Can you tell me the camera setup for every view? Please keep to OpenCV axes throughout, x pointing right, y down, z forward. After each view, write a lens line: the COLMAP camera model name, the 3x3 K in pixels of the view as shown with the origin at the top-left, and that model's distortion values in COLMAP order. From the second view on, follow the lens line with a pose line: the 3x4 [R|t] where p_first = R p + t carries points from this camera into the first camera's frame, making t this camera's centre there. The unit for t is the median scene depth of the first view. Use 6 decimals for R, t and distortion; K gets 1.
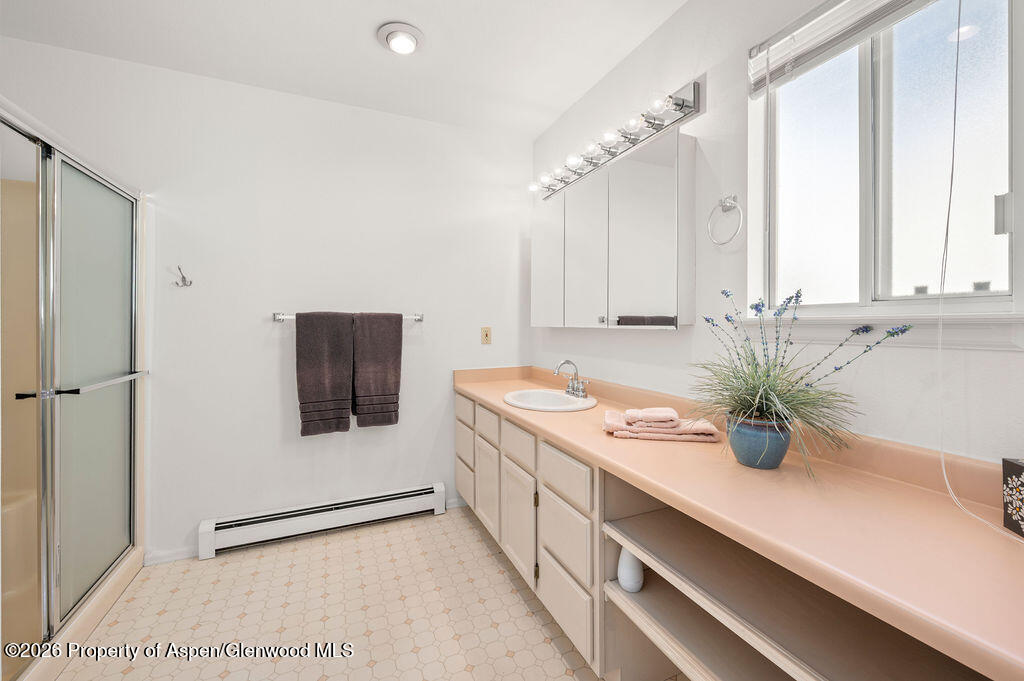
lens RADIAL K [[411.1, 0, 499.5], [0, 411.1, 323.6], [0, 0, 1]] dist [0.002386, -0.000991]
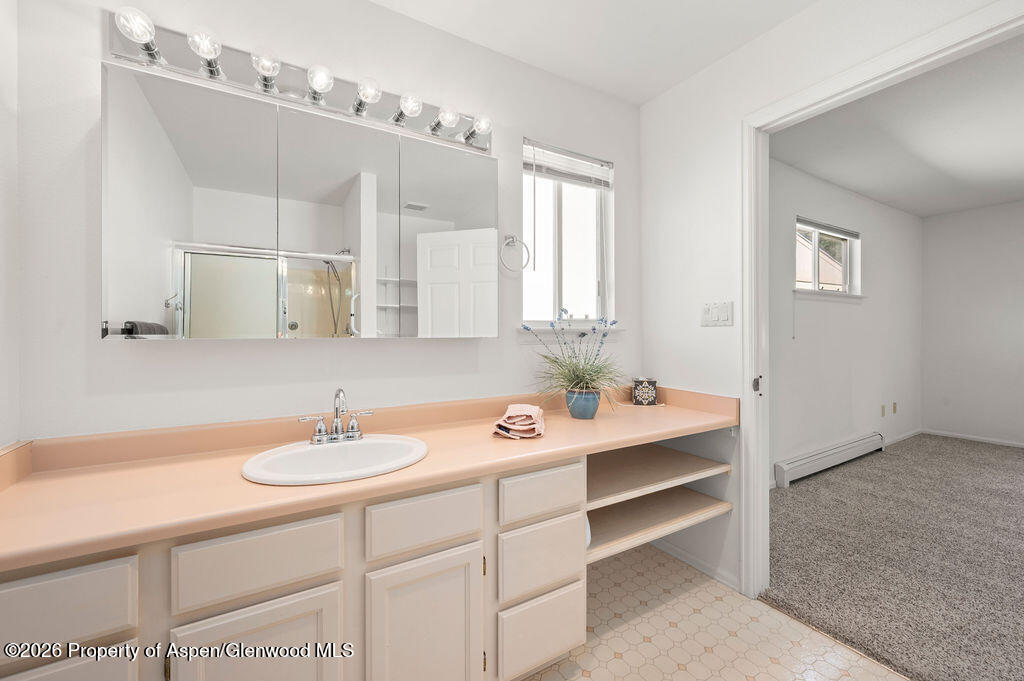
lens RADIAL K [[411.1, 0, 510.6], [0, 411.1, 341.9], [0, 0, 1]] dist [0.002386, -0.000991]
pose [[-0.152795, -0.012772, 0.988175, -1.059821], [0.003072, 0.999906, 0.013399, 0.020400], [-0.988253, 0.005083, -0.152742, 1.715803]]
